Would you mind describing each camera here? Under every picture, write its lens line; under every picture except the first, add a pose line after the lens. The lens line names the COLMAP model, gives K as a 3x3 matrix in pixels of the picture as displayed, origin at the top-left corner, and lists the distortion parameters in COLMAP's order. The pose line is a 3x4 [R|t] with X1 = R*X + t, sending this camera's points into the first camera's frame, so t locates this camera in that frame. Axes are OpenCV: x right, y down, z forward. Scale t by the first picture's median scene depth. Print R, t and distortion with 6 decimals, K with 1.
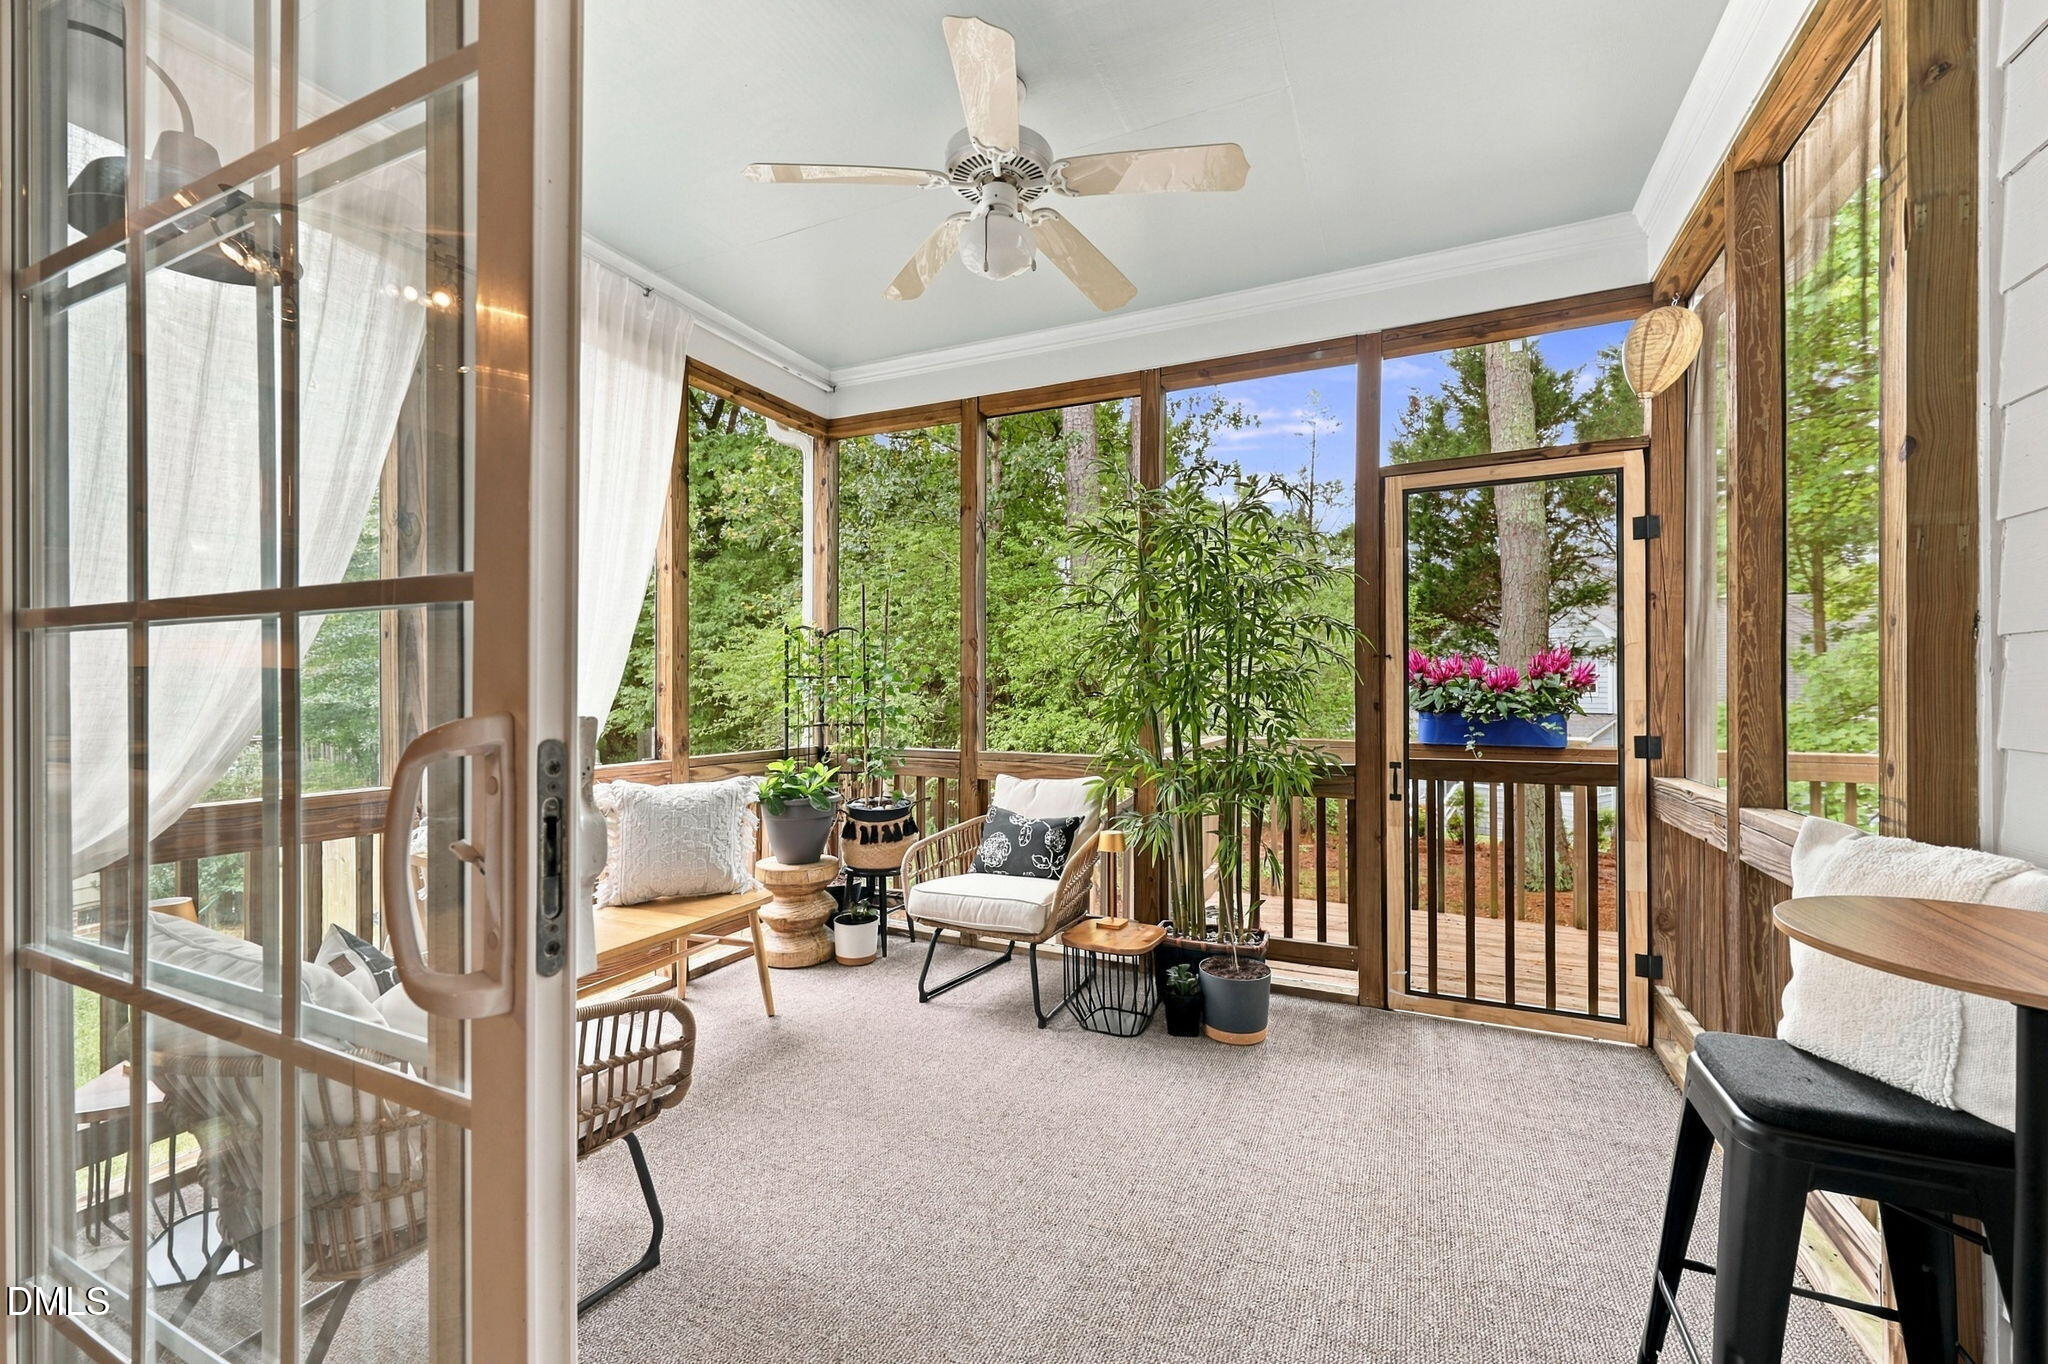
lens RADIAL K [[836.3, 0, 1024.0], [0, 836.3, 682.0], [0, 0, 1]] dist [-0.000048, -0.000018]
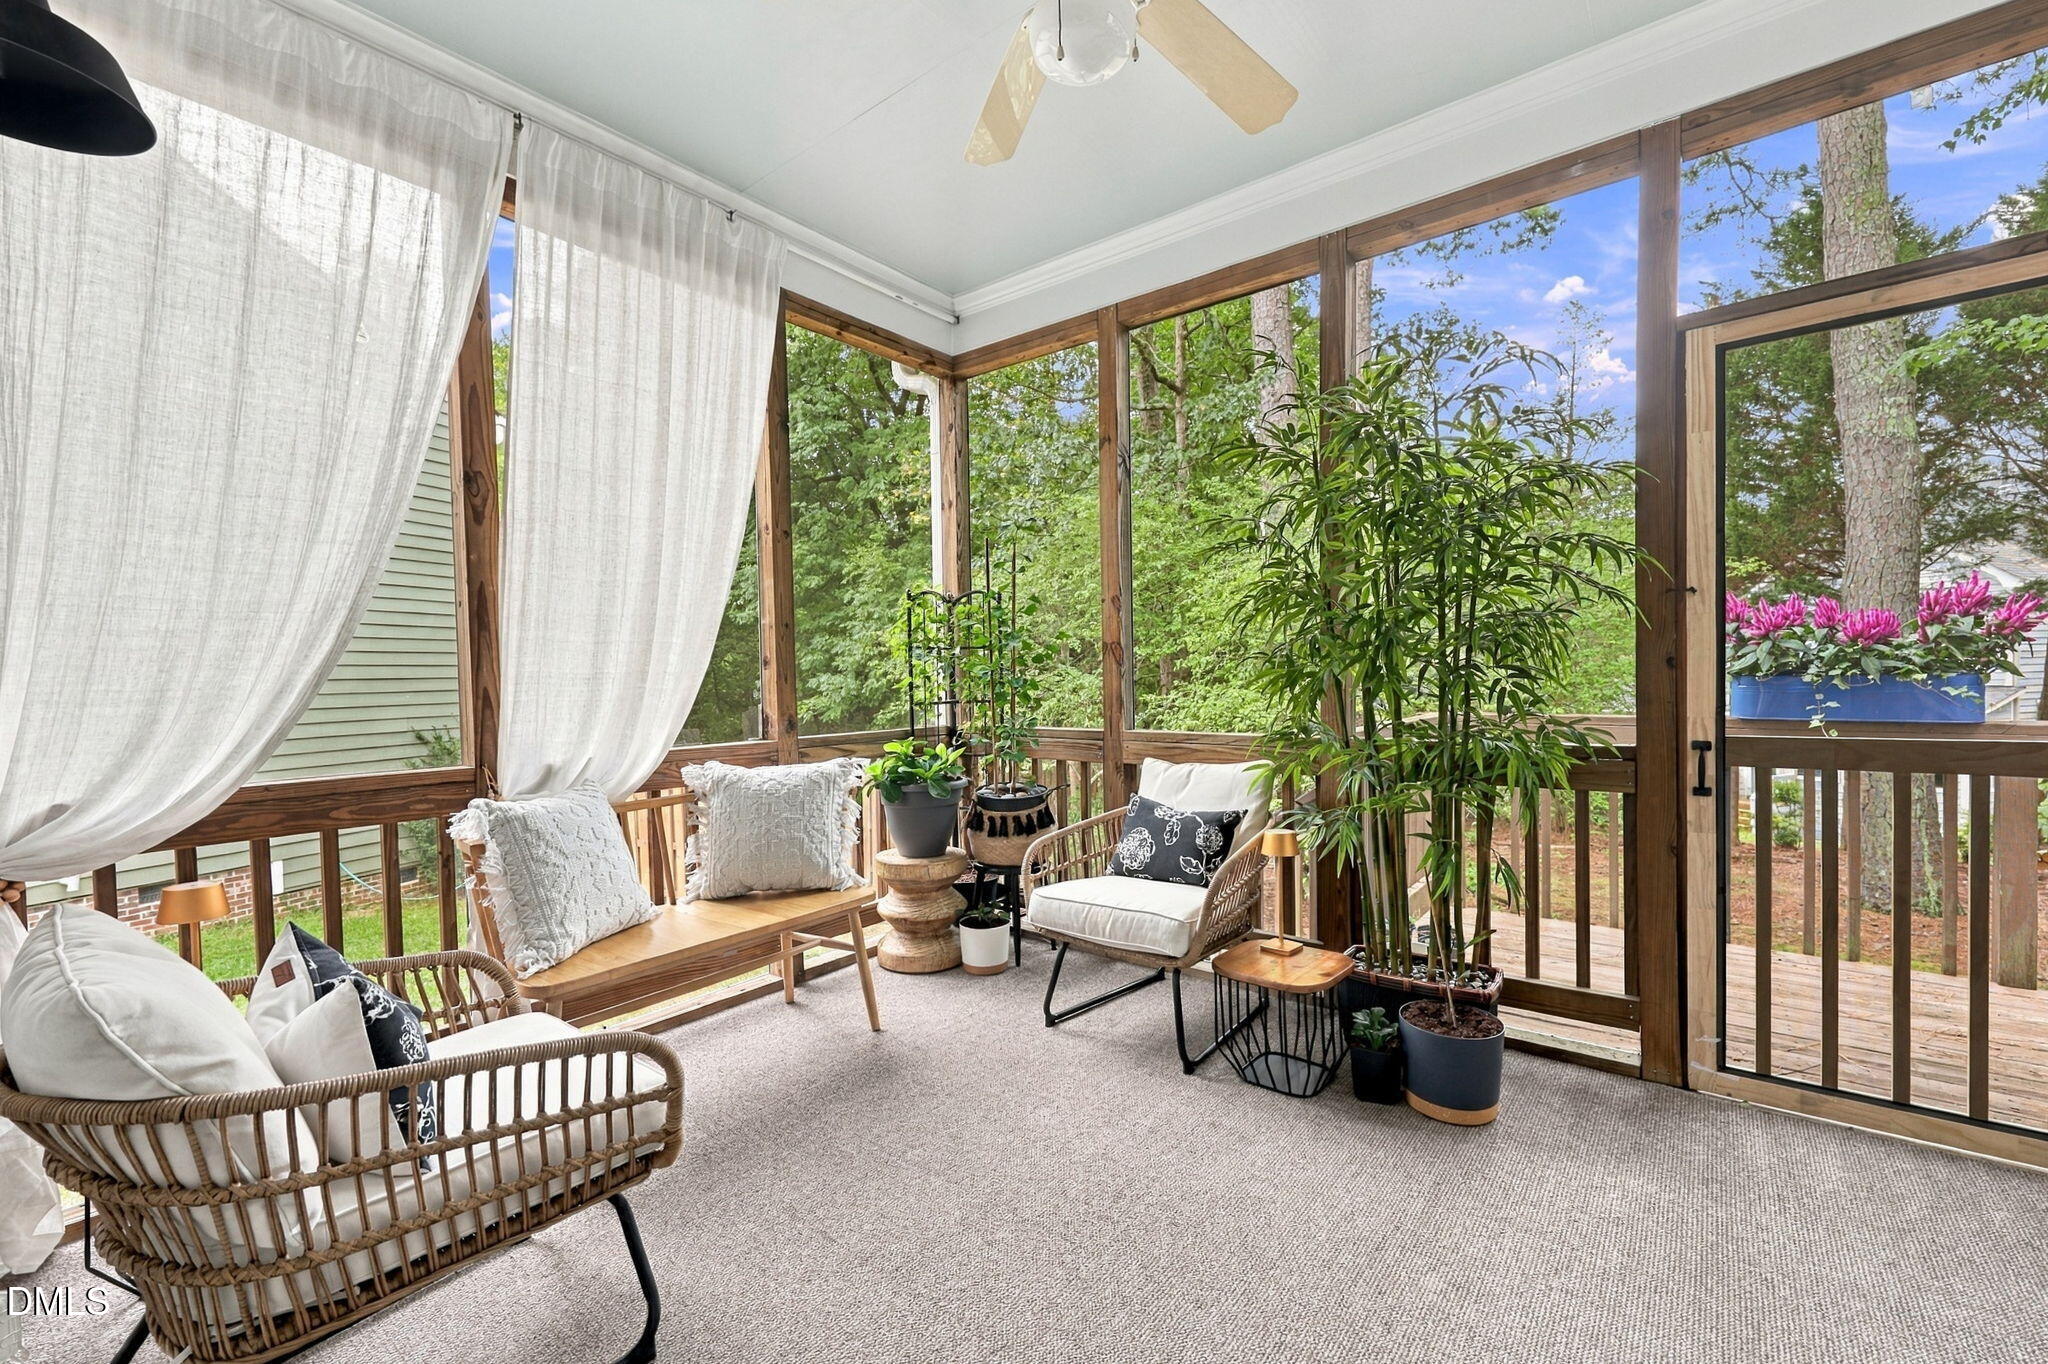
lens RADIAL K [[855.4, 0, 1025.7], [0, 855.4, 695.7], [0, 0, 1]] dist [0.000154, -0.000024]
pose [[0.971979, -0.012933, -0.234711, 0.061051], [0.020907, 0.999285, 0.031517, 0.022421], [0.234135, -0.035541, 0.971554, 0.168115]]
